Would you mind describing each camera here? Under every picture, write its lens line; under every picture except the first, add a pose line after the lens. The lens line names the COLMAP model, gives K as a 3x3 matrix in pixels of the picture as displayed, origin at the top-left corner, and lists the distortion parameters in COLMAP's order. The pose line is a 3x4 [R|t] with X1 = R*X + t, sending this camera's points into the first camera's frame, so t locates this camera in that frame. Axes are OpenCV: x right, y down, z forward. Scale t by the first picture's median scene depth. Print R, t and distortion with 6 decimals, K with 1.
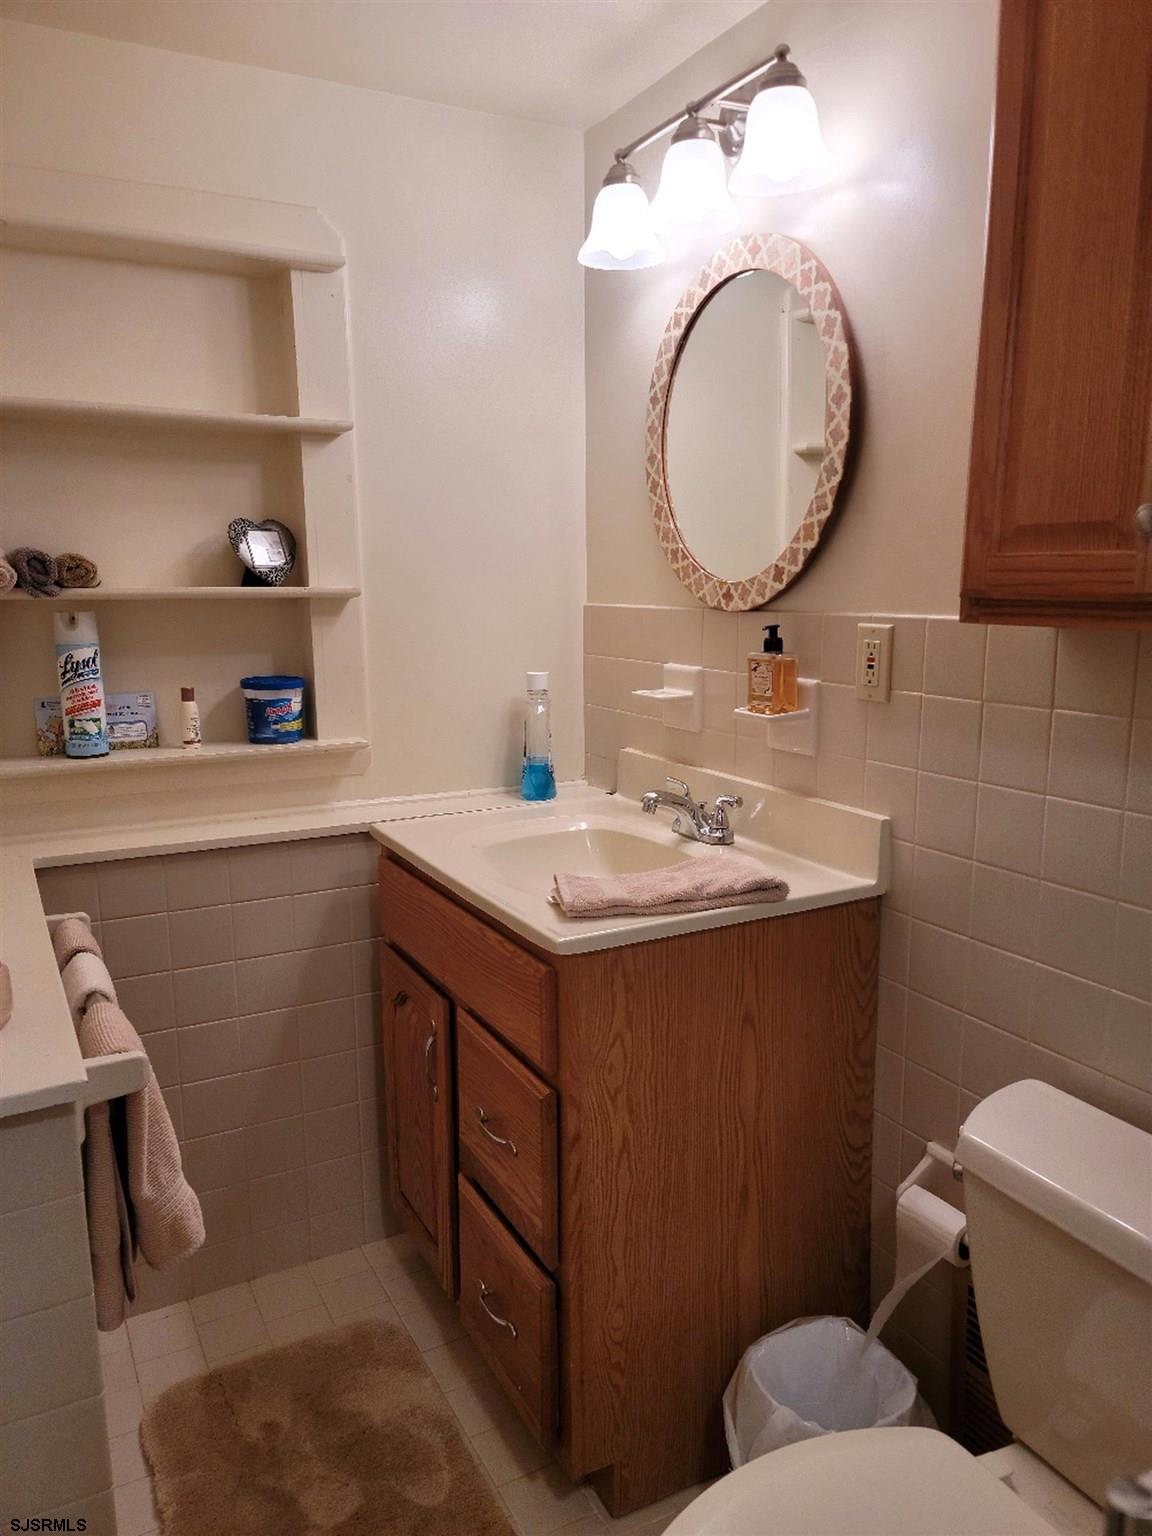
lens RADIAL K [[1115.2, 0, 591.4], [0, 1115.2, 773.1], [0, 0, 1]] dist [0.062397, -0.042445]
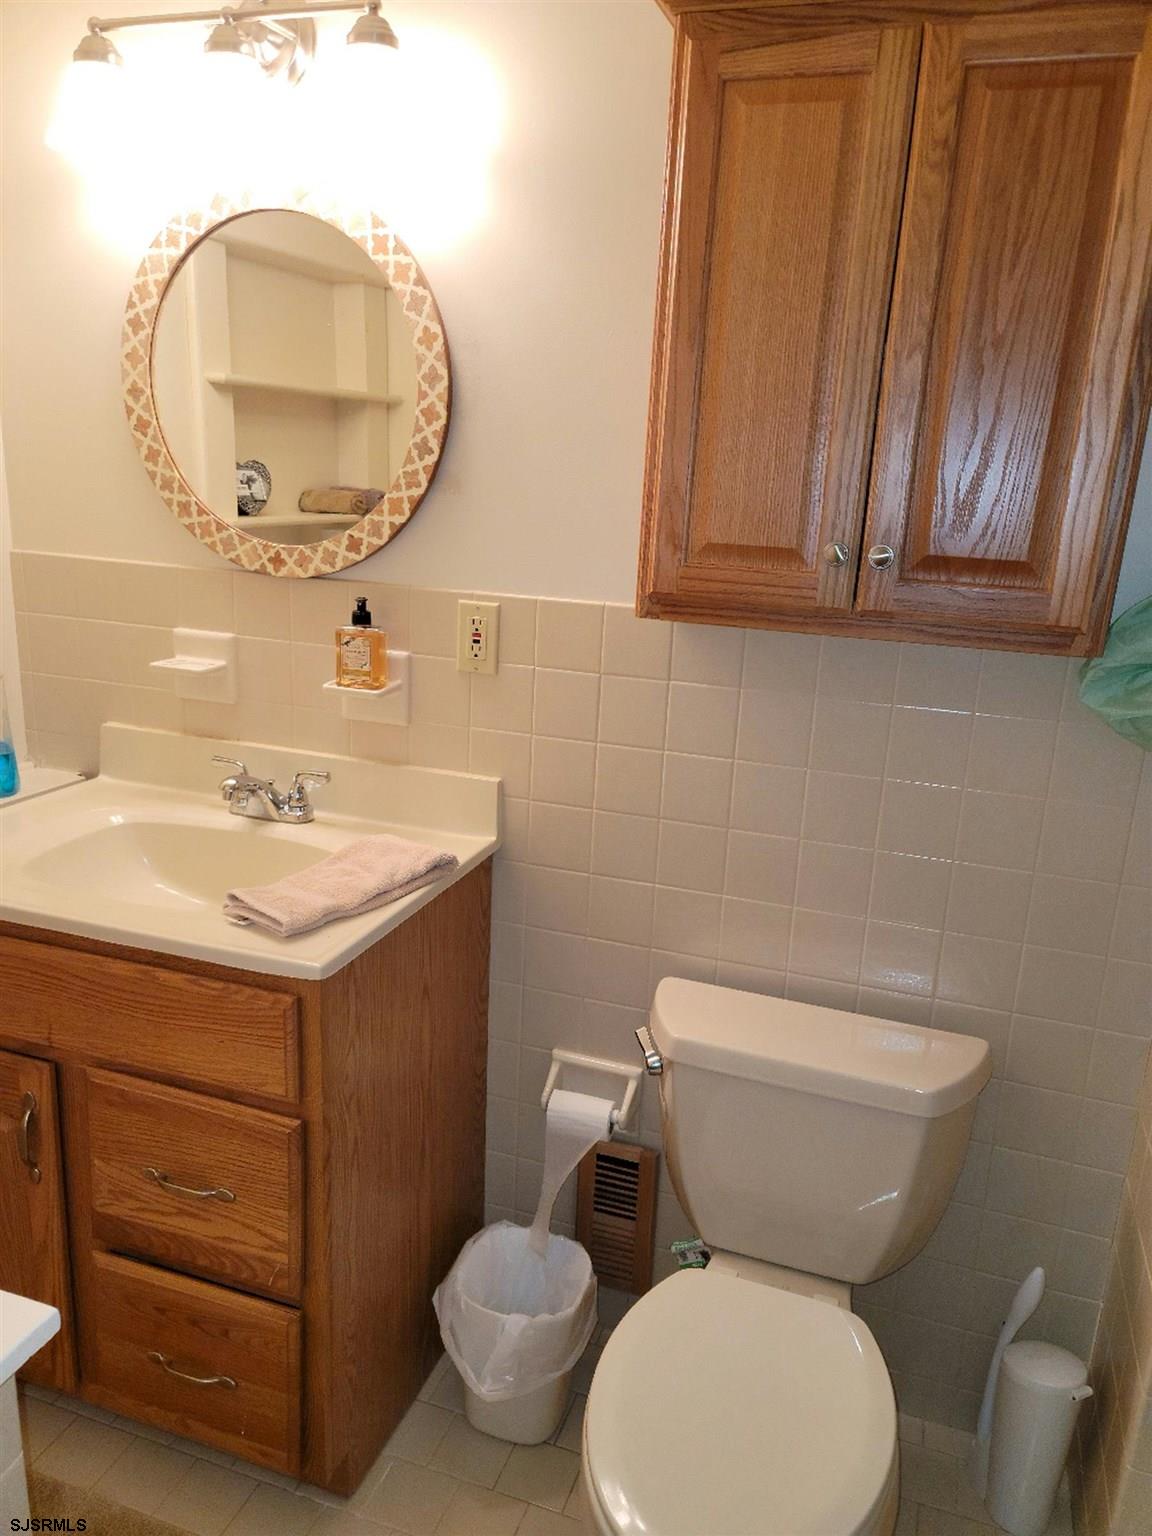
lens RADIAL K [[1115.2, 0, 590.5], [0, 1115.2, 775.2], [0, 0, 1]] dist [0.062397, -0.042445]
pose [[0.739051, -0.133120, 0.660366, -0.362275], [0.066034, 0.989875, 0.125643, -0.088142], [-0.670406, -0.049250, 0.740359, 0.121750]]
